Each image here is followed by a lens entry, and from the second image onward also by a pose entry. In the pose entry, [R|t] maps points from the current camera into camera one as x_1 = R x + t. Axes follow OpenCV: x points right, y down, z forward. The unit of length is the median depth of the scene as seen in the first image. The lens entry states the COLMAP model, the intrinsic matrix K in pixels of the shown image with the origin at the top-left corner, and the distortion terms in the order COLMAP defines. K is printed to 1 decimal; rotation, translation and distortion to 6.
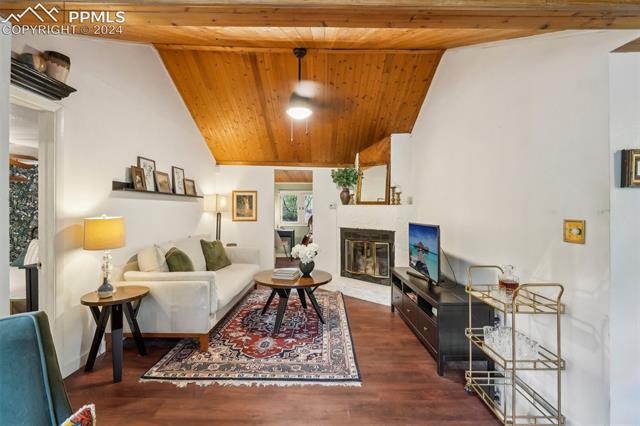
lens RADIAL K [[293.1, 0, 326.8], [0, 293.1, 212.1], [0, 0, 1]] dist [-0.014802, -0.000154]
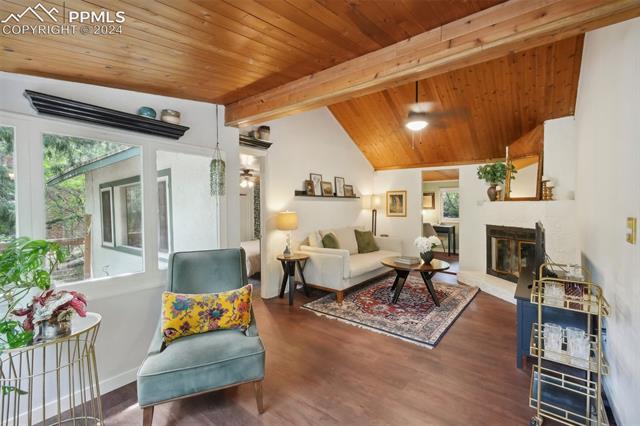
lens RADIAL K [[288.2, 0, 319.5], [0, 288.2, 217.7], [0, 0, 1]] dist [-0.001072, -0.000069]
pose [[0.776181, 0.018658, -0.630233, 0.332835], [0.001612, 0.999500, 0.031575, -0.002770], [0.630507, -0.025524, 0.775763, -0.158237]]
